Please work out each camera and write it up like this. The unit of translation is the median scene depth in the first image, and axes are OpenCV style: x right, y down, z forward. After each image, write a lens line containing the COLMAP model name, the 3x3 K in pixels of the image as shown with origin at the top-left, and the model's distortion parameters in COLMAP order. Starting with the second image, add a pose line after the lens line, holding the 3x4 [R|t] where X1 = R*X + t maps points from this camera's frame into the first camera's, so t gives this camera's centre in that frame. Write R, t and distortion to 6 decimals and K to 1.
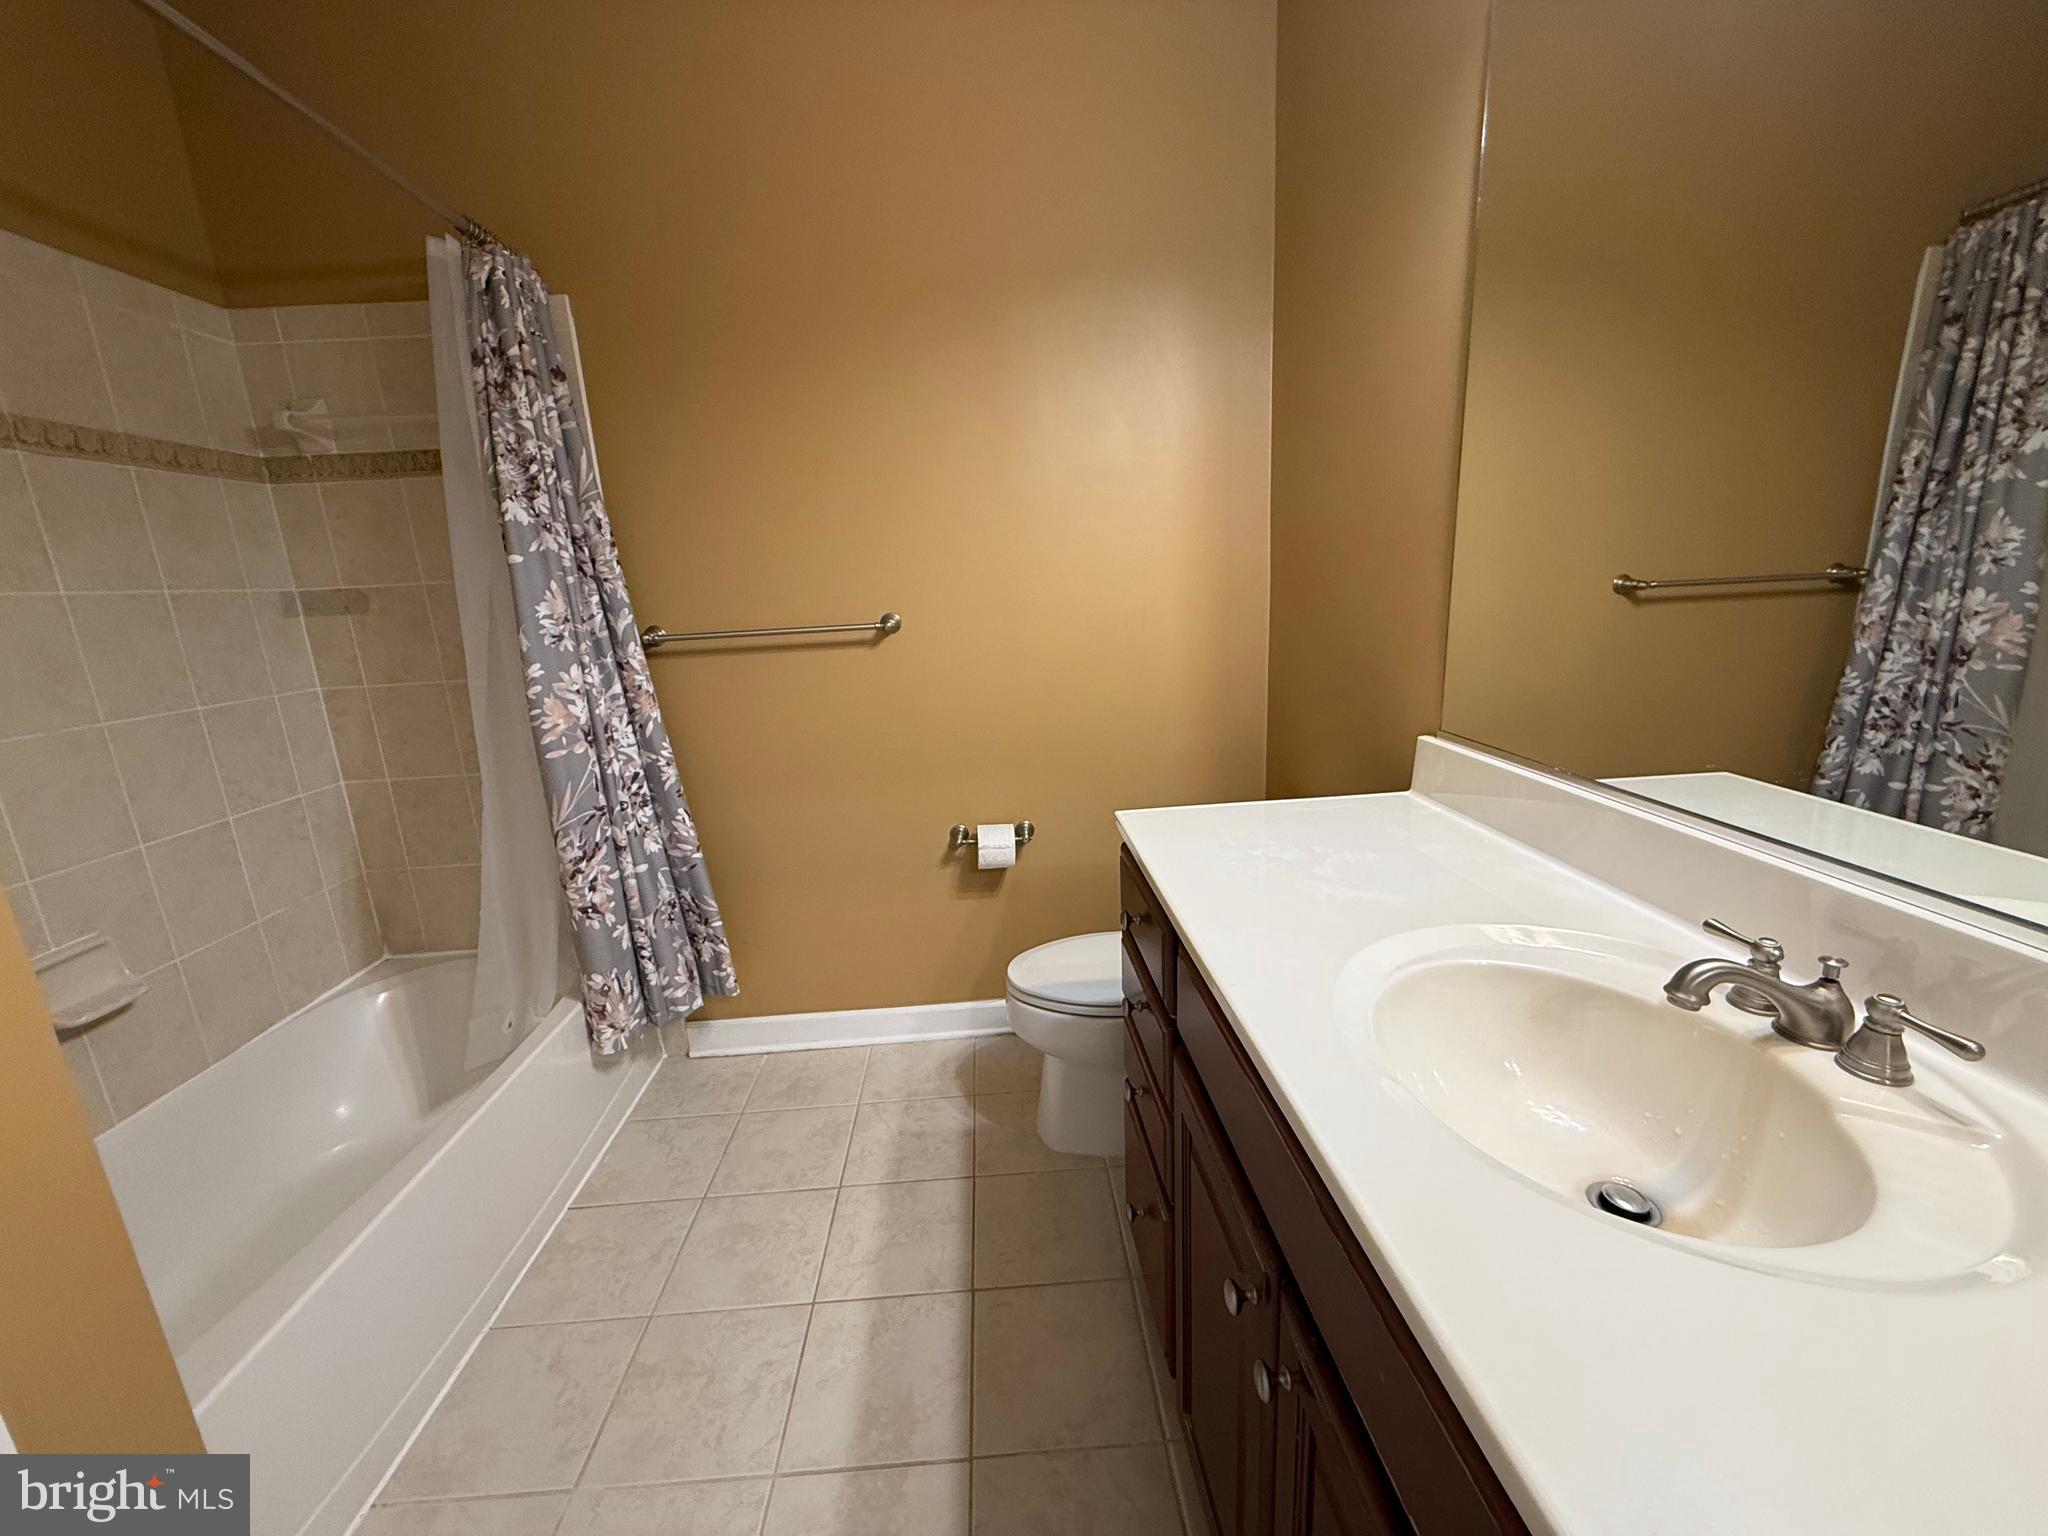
lens RADIAL K [[815.4, 0, 1021.2], [0, 815.4, 769.9], [0, 0, 1]] dist [-0.002764, 0.000125]
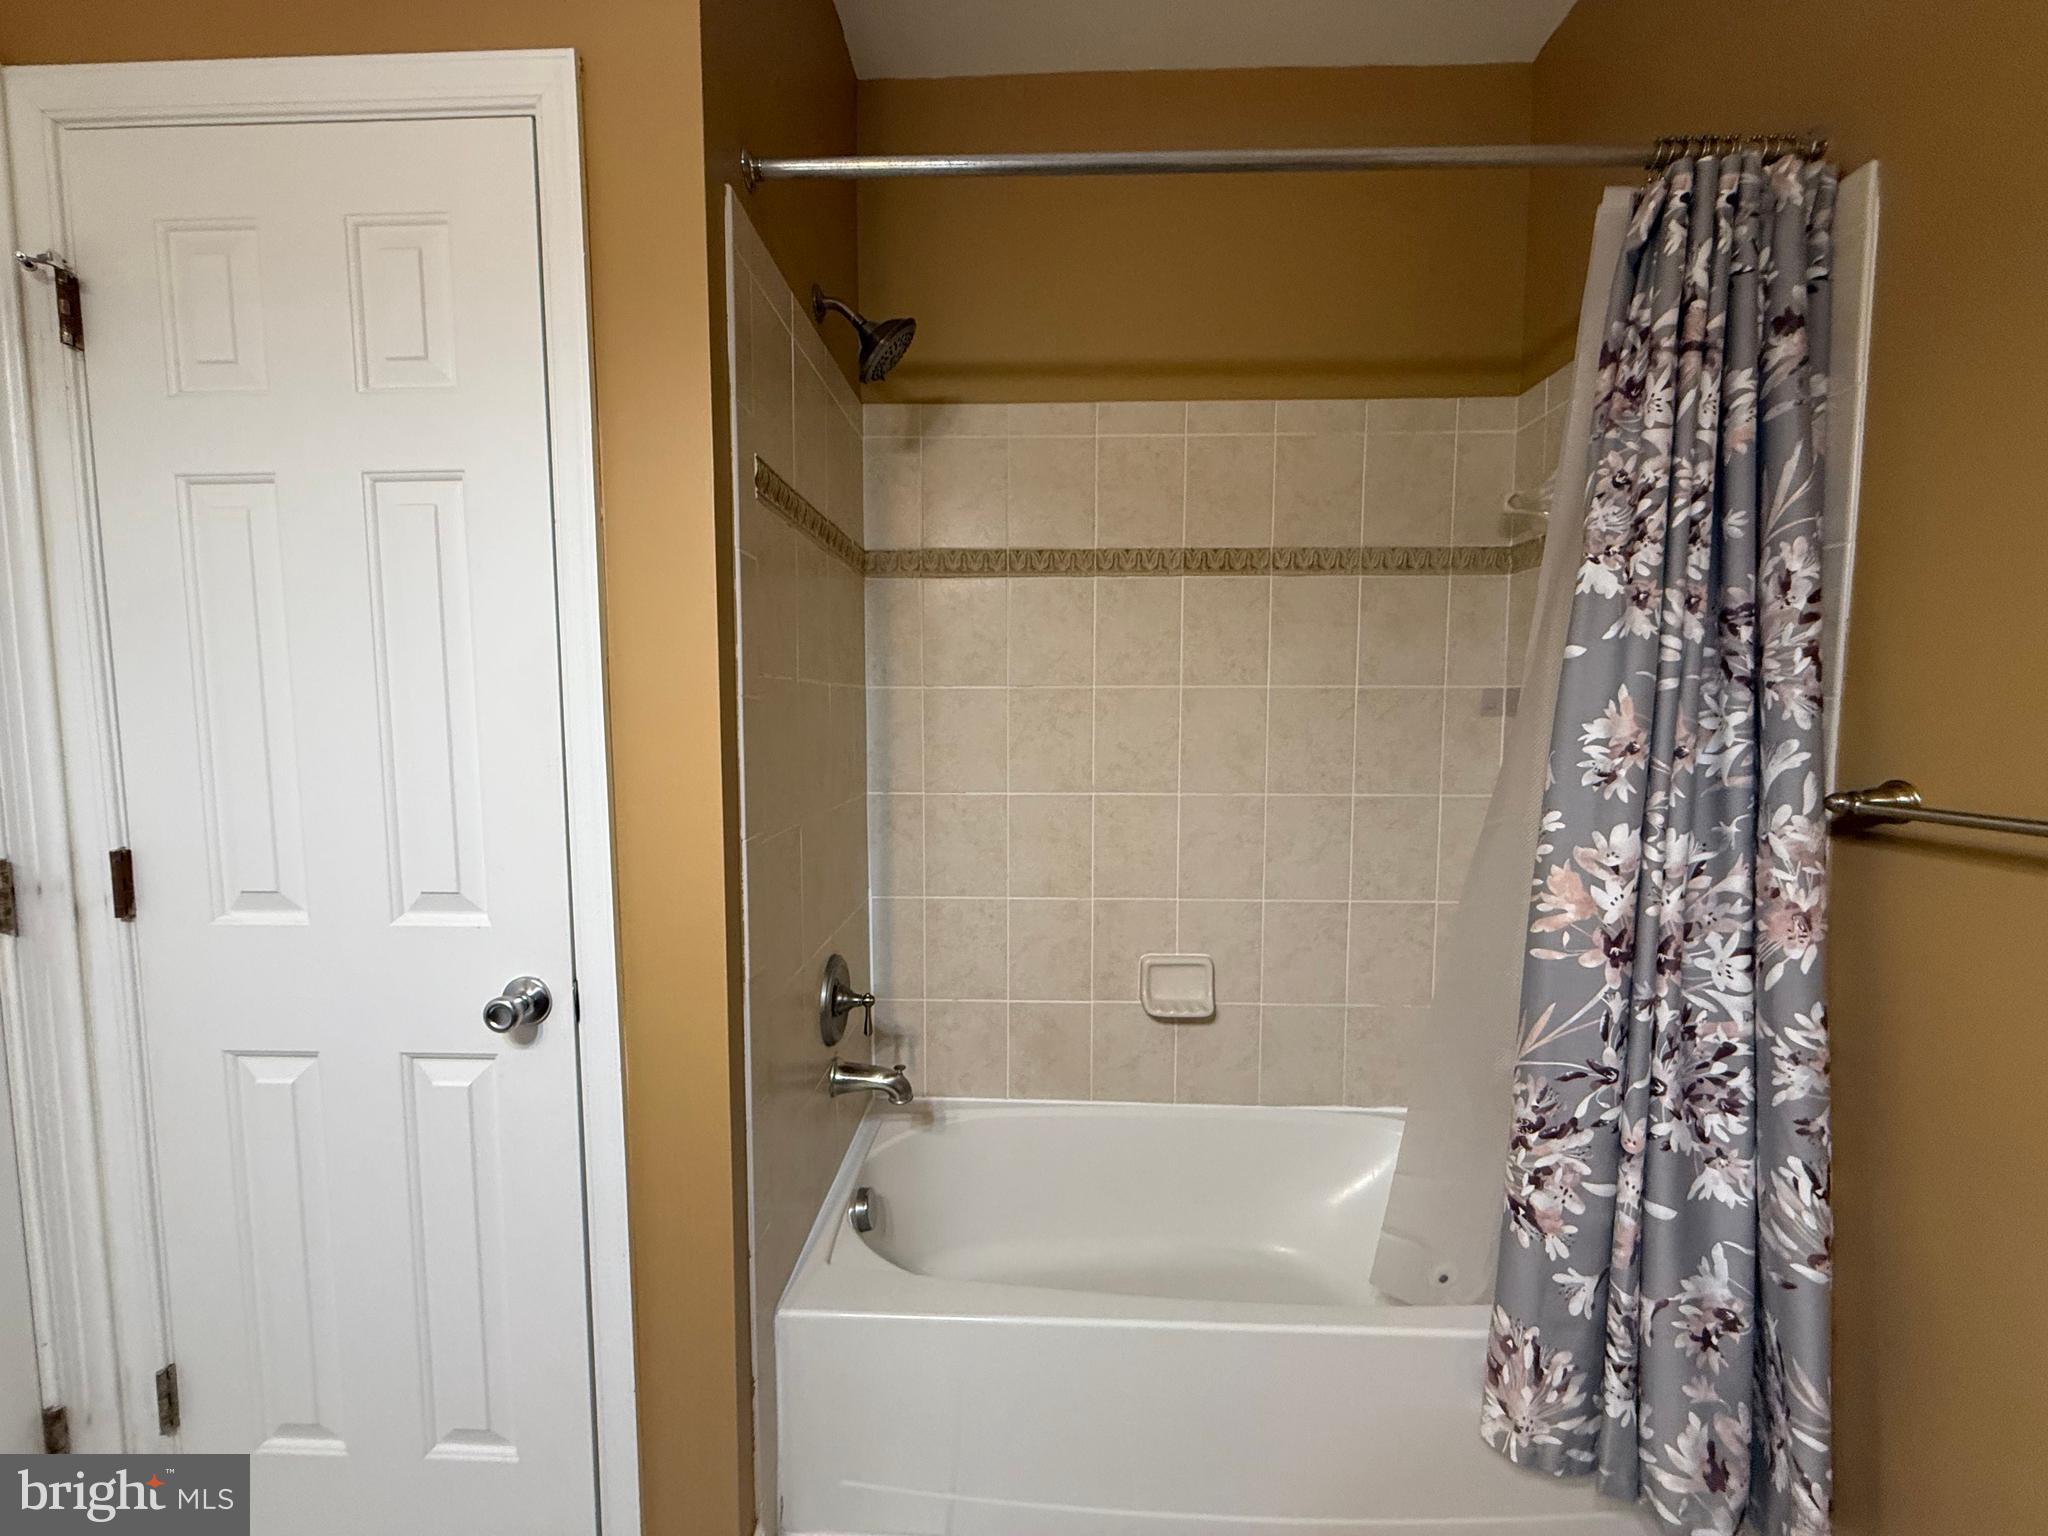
lens RADIAL K [[815.4, 0, 1025.9], [0, 815.4, 772.1], [0, 0, 1]] dist [-0.002764, 0.000125]
pose [[-0.078227, 0.129171, -0.988532, 0.063000], [-0.226544, 0.963327, 0.143805, -0.147658], [0.970854, 0.235195, -0.046095, 0.577452]]
